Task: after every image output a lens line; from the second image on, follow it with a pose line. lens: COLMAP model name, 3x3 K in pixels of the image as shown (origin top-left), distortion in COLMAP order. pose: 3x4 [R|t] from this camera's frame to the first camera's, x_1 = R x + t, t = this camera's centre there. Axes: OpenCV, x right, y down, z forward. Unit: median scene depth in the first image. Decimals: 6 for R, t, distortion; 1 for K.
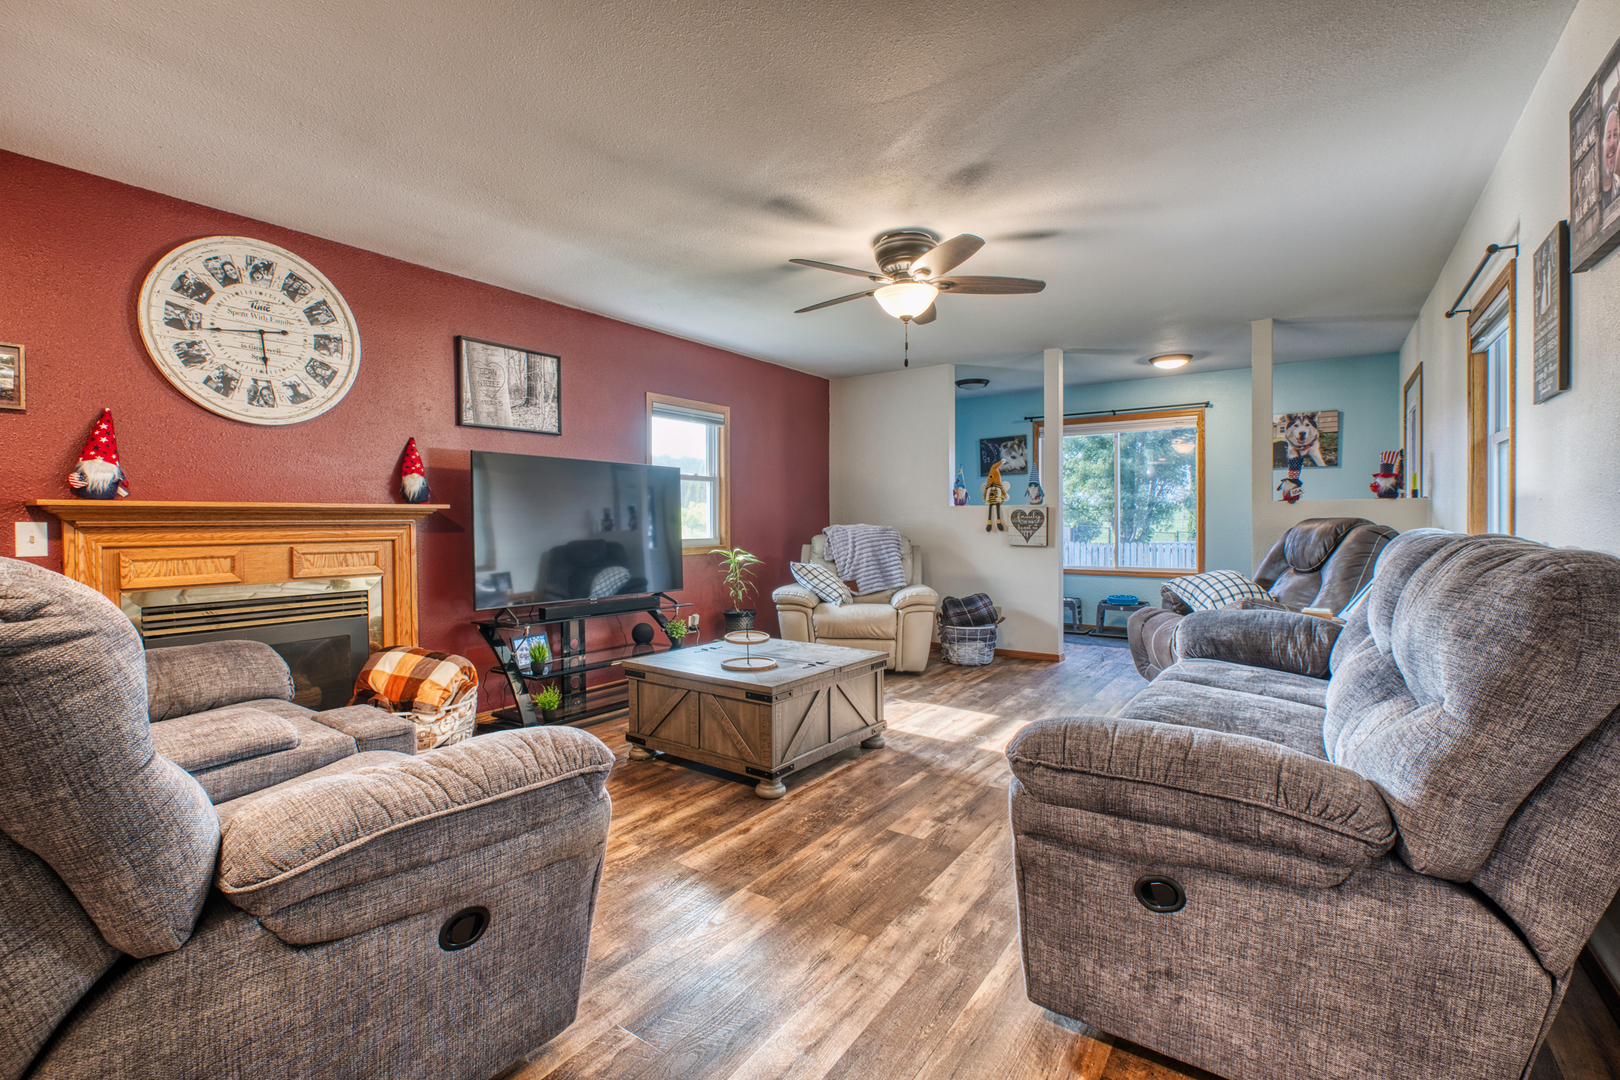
lens RADIAL K [[714.9, 0, 809.7], [0, 714.9, 531.7], [0, 0, 1]] dist [-0.011648, -0.000254]
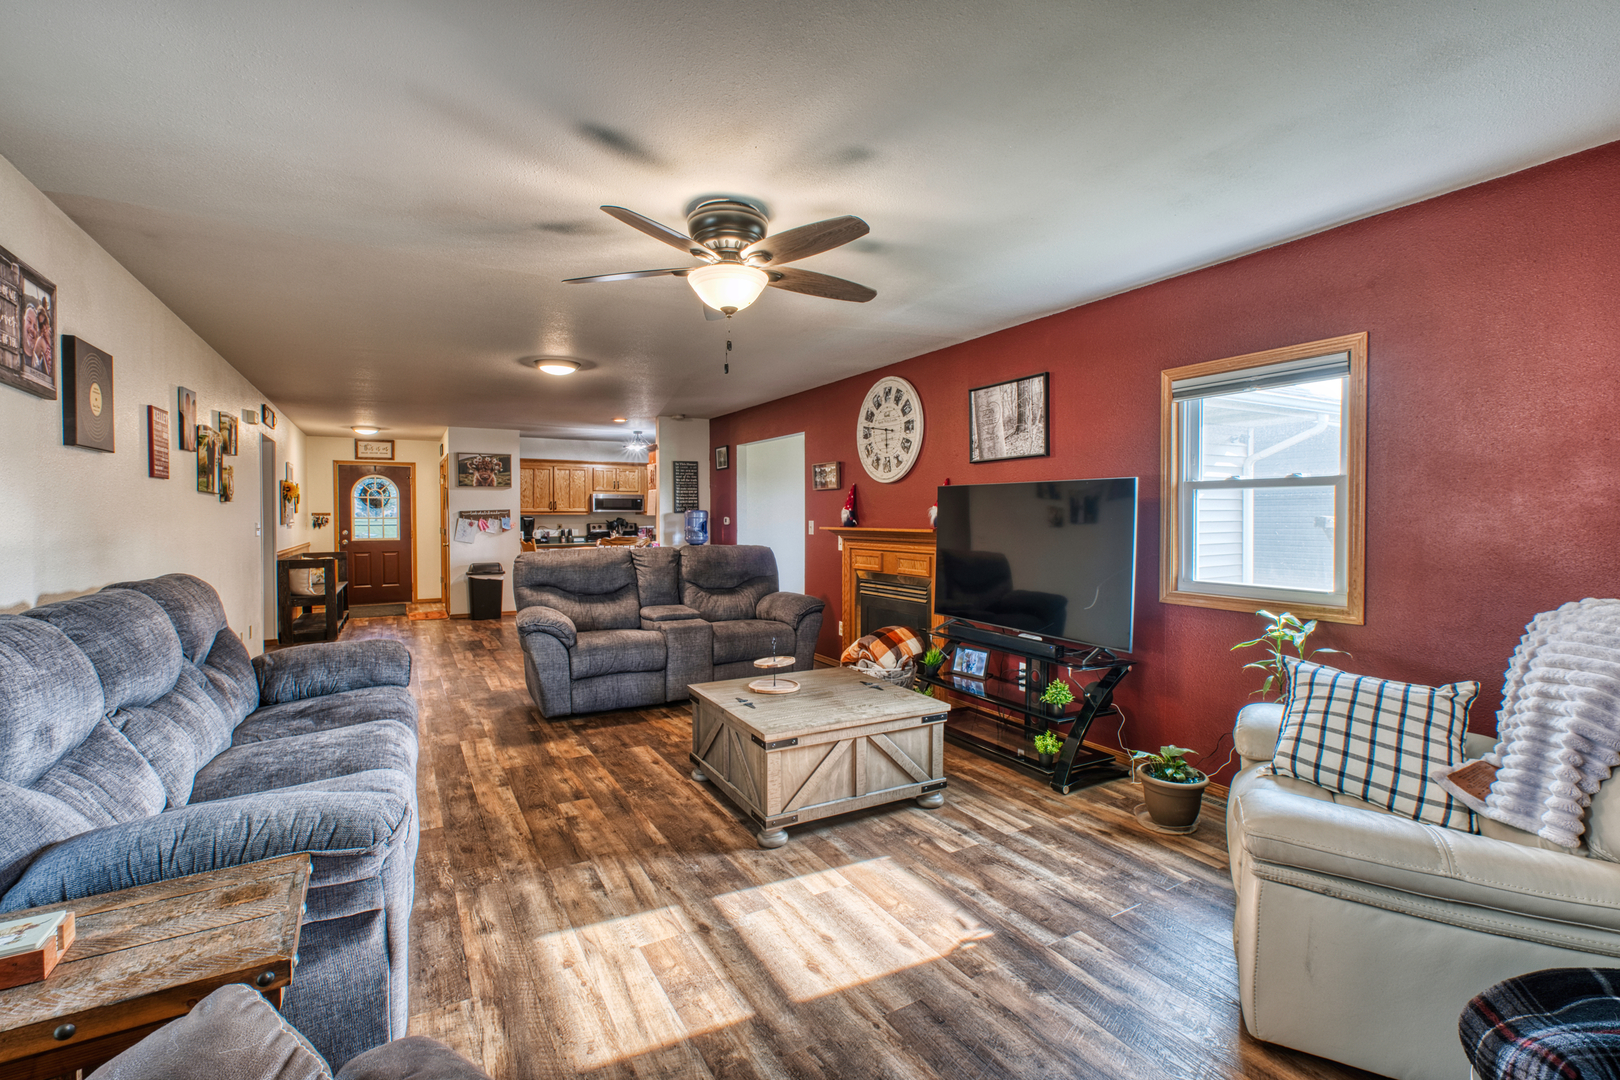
lens RADIAL K [[716.1, 0, 805.8], [0, 716.1, 530.2], [0, 0, 1]] dist [-0.004361, 0.000253]
pose [[-0.422767, 0.026962, -0.905837, 0.878077], [-0.008558, 0.999394, 0.033741, -0.088719], [0.906198, 0.022017, -0.422280, 1.510262]]
